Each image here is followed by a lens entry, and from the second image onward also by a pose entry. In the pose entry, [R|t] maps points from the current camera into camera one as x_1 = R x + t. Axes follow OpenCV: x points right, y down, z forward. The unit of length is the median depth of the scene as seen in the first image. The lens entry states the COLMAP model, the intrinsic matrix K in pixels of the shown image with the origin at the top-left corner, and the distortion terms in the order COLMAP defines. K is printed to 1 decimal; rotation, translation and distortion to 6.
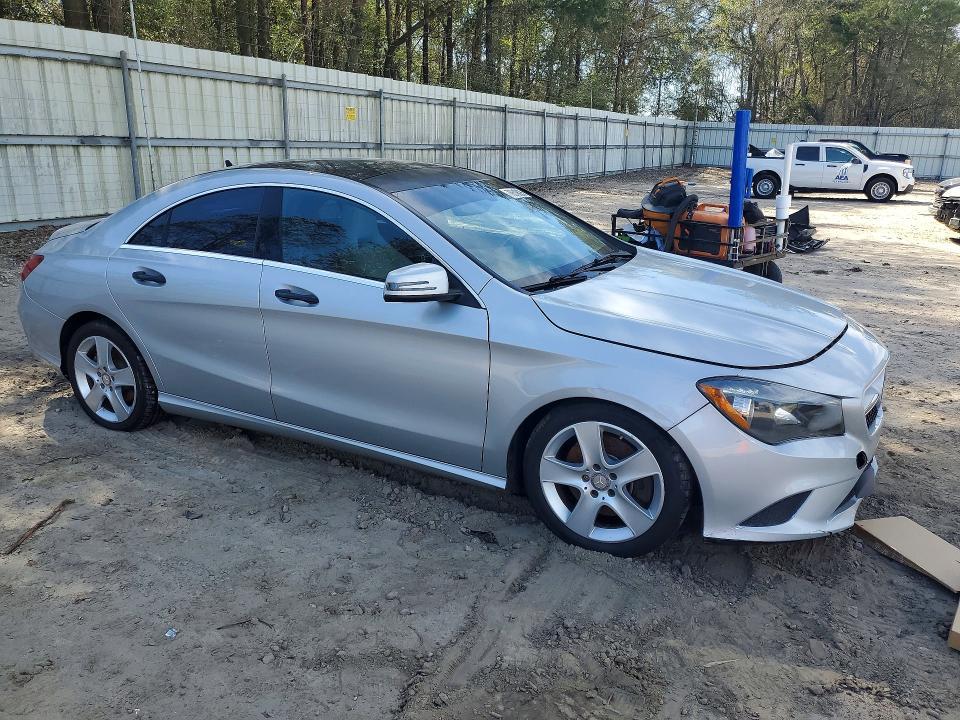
lens RADIAL K [[738.9, 0, 479.4], [0, 738.9, 360.5], [0, 0, 1]] dist [0.021792, -0.008165]
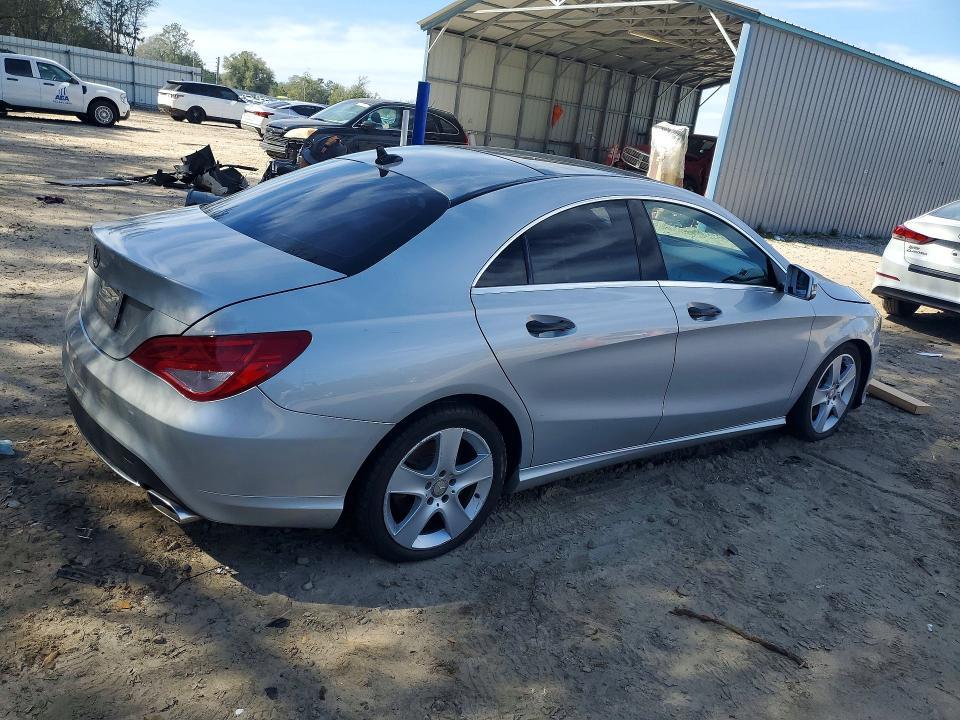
lens RADIAL K [[738.9, 0, 479.1], [0, 738.9, 358.5], [0, 0, 1]] dist [0.021792, -0.008165]
pose [[0.444399, -0.232945, 0.865012, -0.172131], [0.136235, 0.971942, 0.191750, -0.035224], [-0.885409, 0.032631, 0.463666, 0.108739]]
